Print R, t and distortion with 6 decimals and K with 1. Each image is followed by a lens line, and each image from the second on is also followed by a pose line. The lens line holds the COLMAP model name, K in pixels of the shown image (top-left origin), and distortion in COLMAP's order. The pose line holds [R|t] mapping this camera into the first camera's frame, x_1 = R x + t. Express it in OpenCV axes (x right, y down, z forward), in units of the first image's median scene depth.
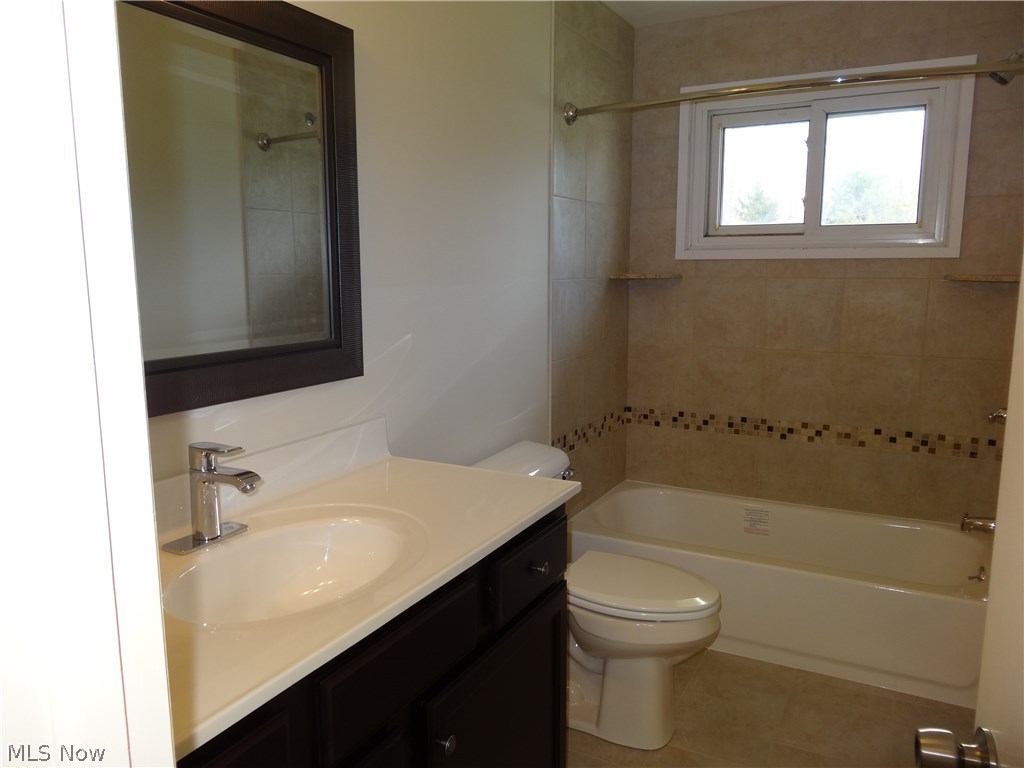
lens RADIAL K [[759.6, 0, 509.2], [0, 759.6, 376.7], [0, 0, 1]] dist [0.001588, -0.001994]
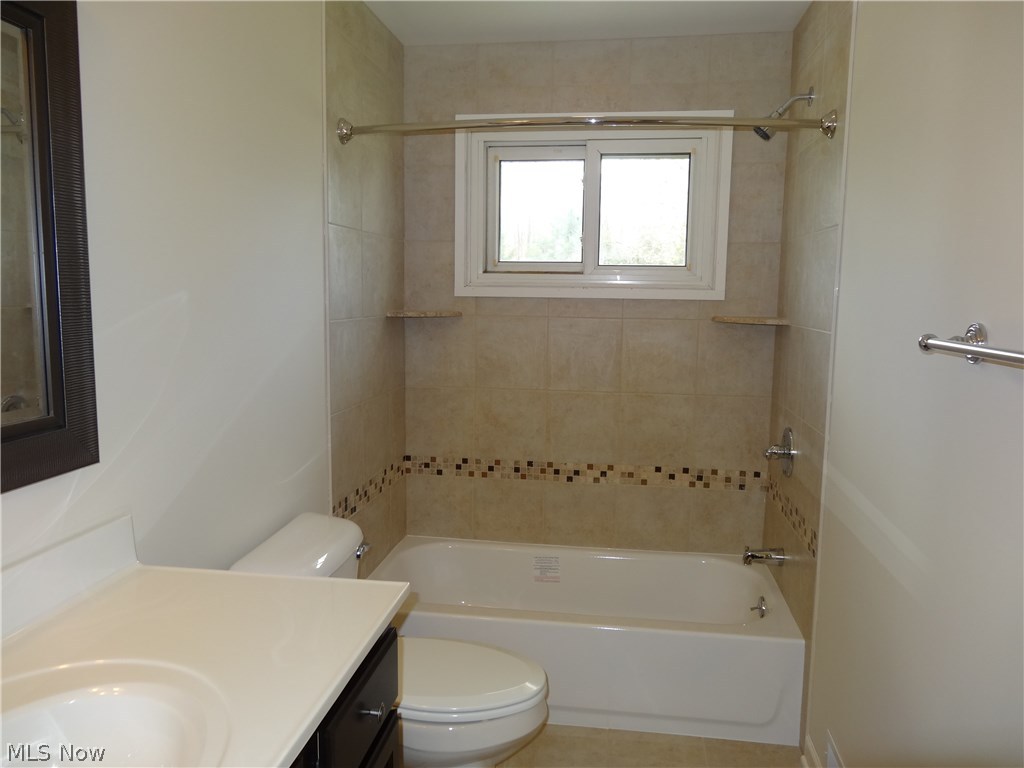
lens RADIAL K [[759.6, 0, 513.8], [0, 759.6, 380.8], [0, 0, 1]] dist [0.001588, -0.001994]
pose [[0.938910, -0.024626, 0.343280, -0.040718], [0.034219, 0.999174, -0.021914, -0.030253], [-0.342457, 0.032322, 0.938977, 0.110385]]
